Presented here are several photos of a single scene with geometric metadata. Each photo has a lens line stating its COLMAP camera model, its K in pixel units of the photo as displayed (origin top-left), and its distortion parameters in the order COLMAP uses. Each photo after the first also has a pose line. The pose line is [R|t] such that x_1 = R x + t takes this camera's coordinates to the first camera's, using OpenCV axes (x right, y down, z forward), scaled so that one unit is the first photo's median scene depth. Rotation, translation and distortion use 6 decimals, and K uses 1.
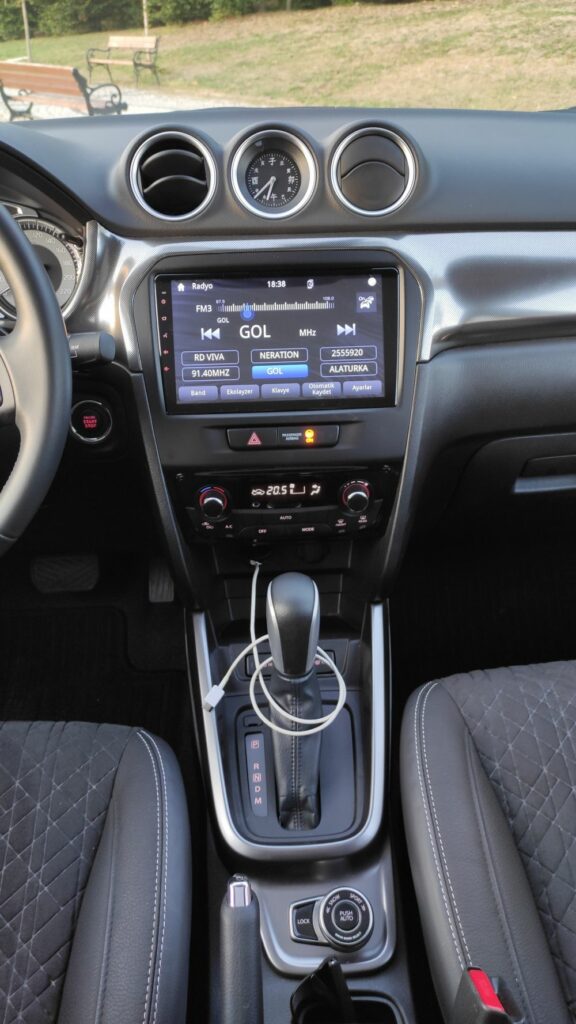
lens RADIAL K [[779.7, 0, 288.0], [0, 779.7, 512.0], [0, 0, 1]] dist [0.053349, -0.074764]
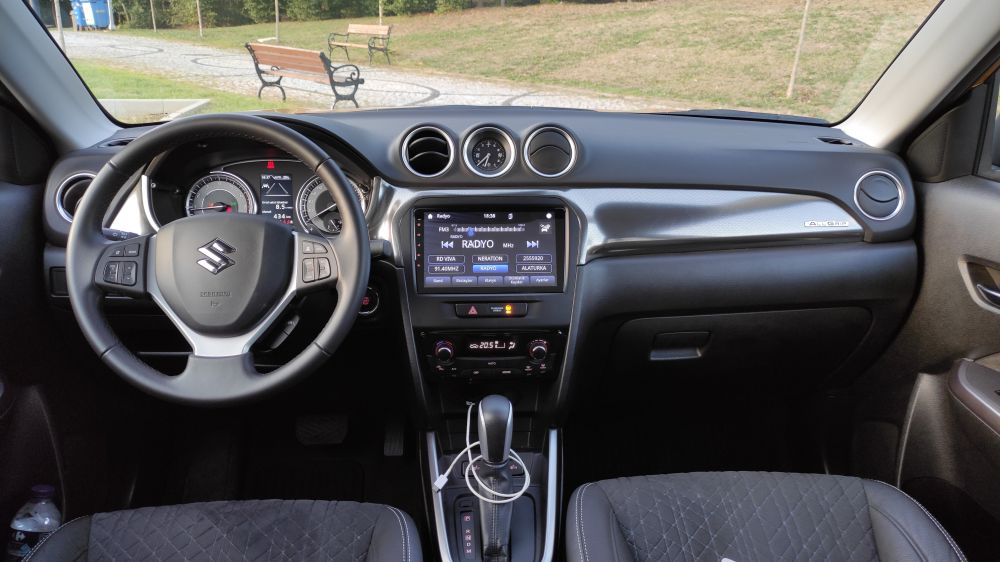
lens RADIAL K [[744.8, 0, 500.0], [0, 744.8, 281.0], [0, 0, 1]] dist [0.065370, -0.102616]
pose [[0.999752, 0.021718, 0.005011, 0.001881], [-0.020131, 0.976358, -0.215219, 0.147425], [-0.009567, 0.215065, 0.976553, -0.407979]]
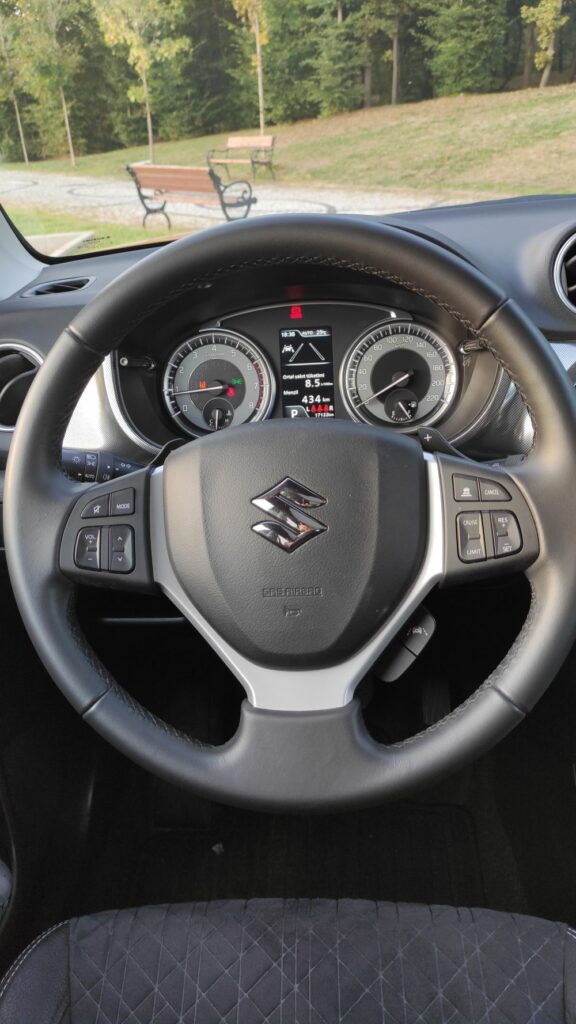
lens RADIAL K [[787.4, 0, 288.0], [0, 787.4, 512.0], [0, 0, 1]] dist [0.063303, -0.123455]
pose [[0.991650, 0.004113, -0.128894, -0.331674], [-0.016534, 0.995297, -0.095449, -0.061184], [0.127895, 0.096783, 0.987054, 0.091827]]
